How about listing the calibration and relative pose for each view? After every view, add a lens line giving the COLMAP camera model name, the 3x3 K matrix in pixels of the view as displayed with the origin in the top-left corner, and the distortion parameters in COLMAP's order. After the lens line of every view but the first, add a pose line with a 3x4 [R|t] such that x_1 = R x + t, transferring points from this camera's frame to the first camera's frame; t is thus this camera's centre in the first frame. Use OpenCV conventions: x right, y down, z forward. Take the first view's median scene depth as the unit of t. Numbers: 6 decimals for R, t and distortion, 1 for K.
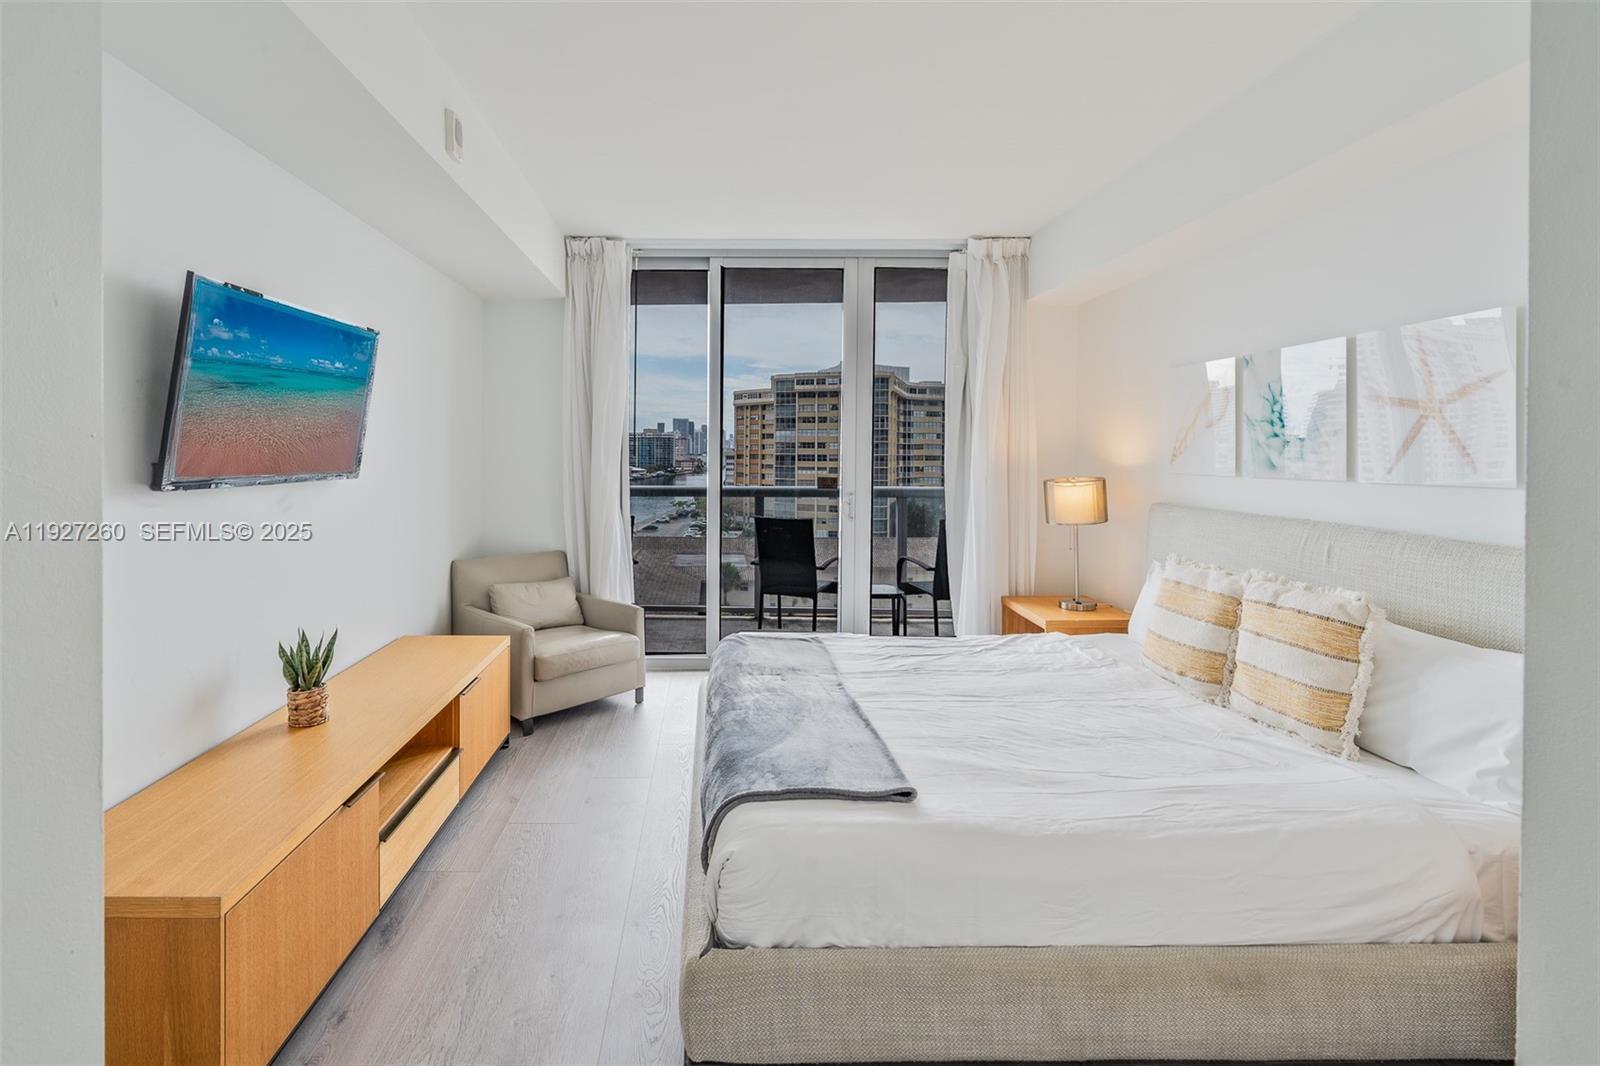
lens RADIAL K [[729.3, 0, 724.6], [0, 729.3, 464.4], [0, 0, 1]] dist [-0.006991, 0.003312]
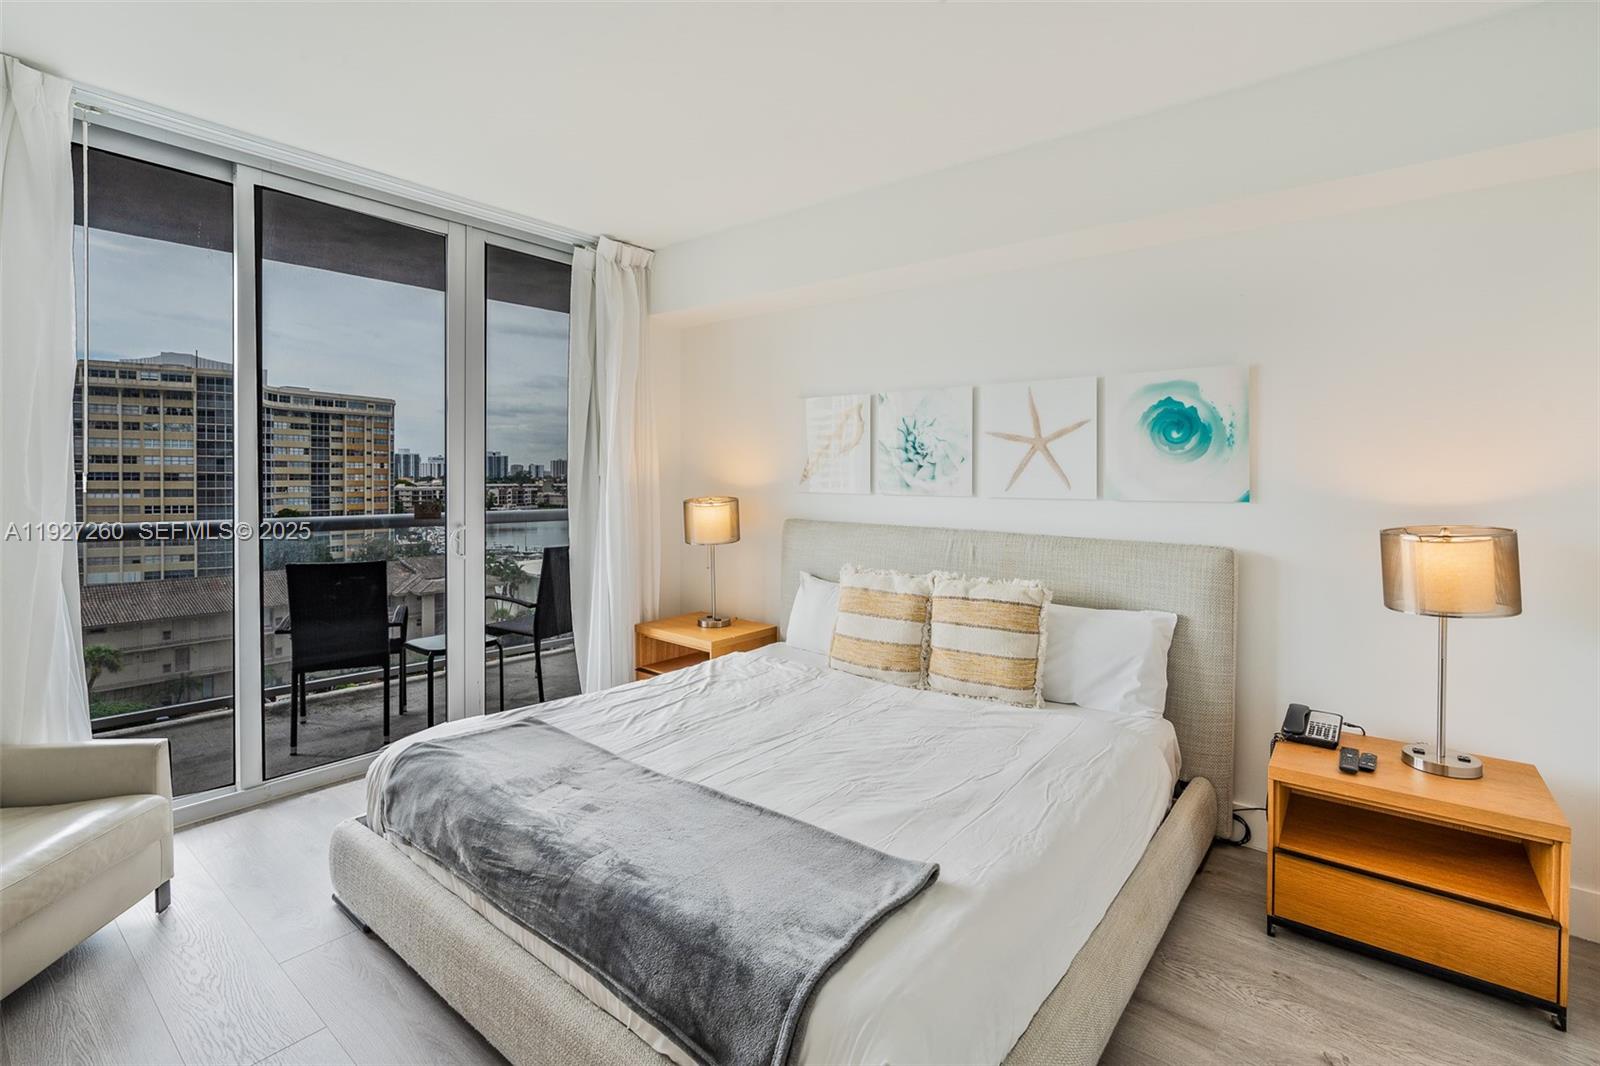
lens RADIAL K [[729.3, 0, 785.9], [0, 729.3, 490.3], [0, 0, 1]] dist [-0.006991, 0.003312]
pose [[0.646482, -0.015894, 0.762763, -0.304149], [0.008296, 0.999870, 0.013803, -0.007748], [-0.762884, -0.002596, 0.646530, 0.343972]]
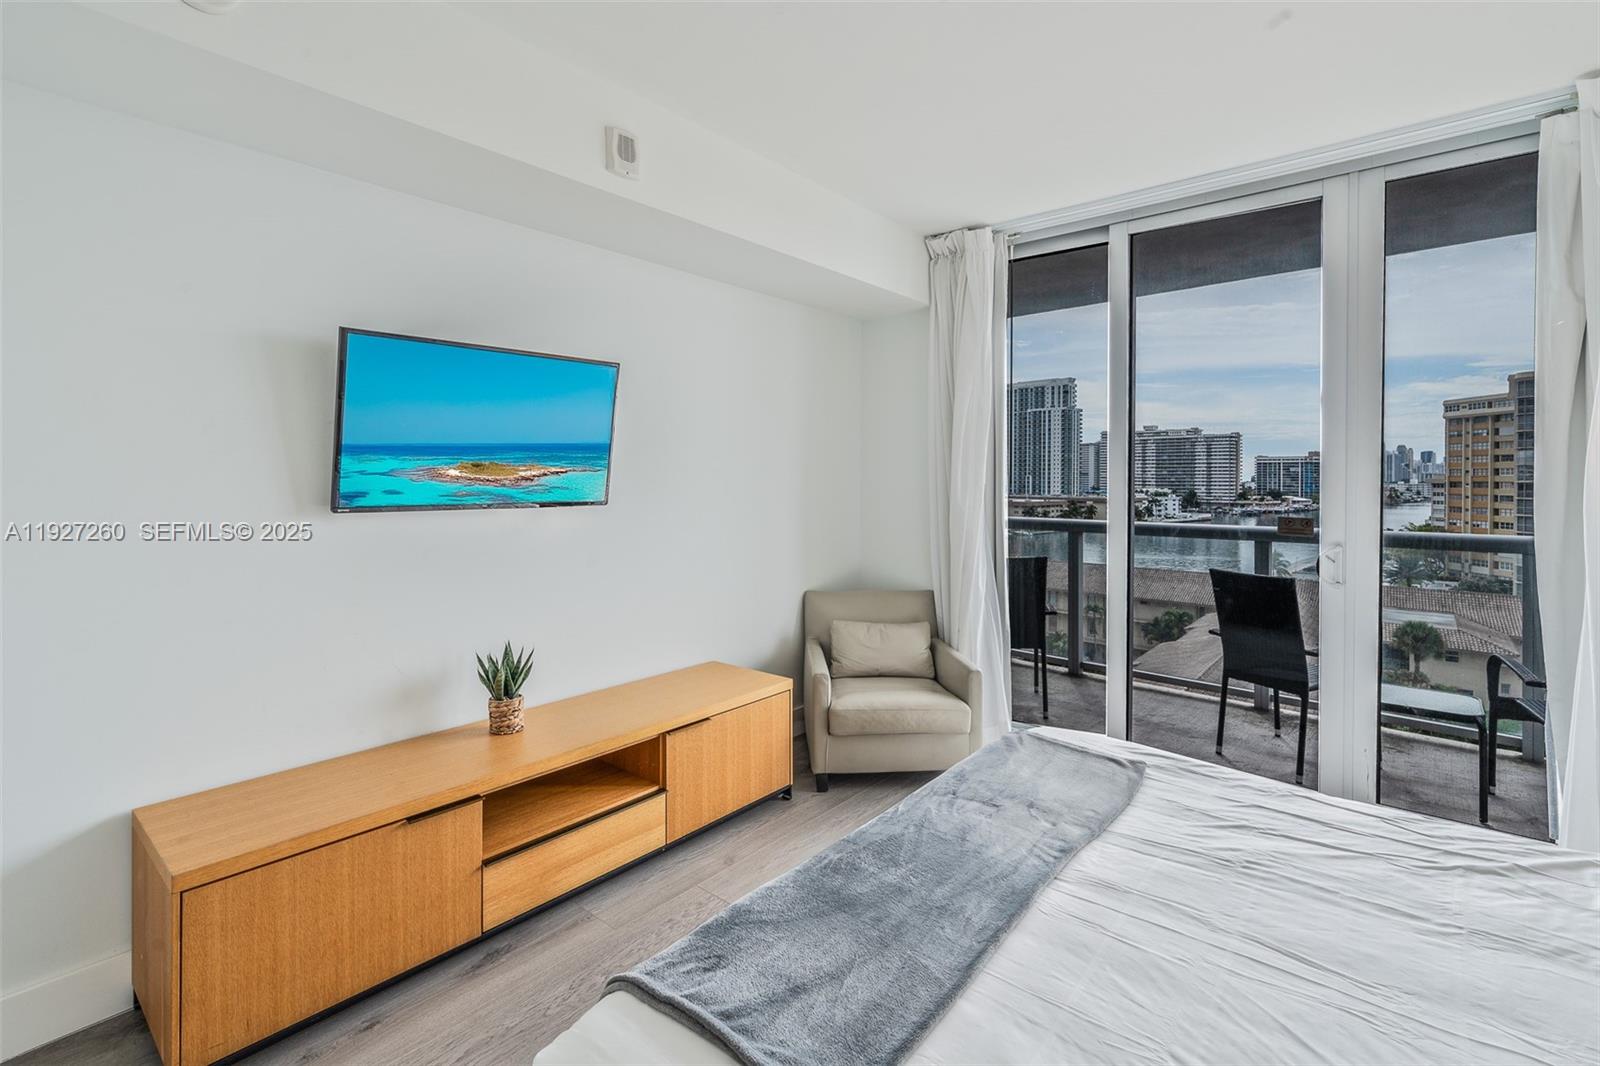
lens RADIAL K [[729.3, 0, 828.5], [0, 729.3, 483.8], [0, 0, 1]] dist [-0.006991, 0.003312]
pose [[0.772417, 0.004753, -0.635098, 0.359223], [-0.011290, 0.999917, -0.006248, -0.007876], [0.635016, 0.011997, 0.772406, 0.343238]]
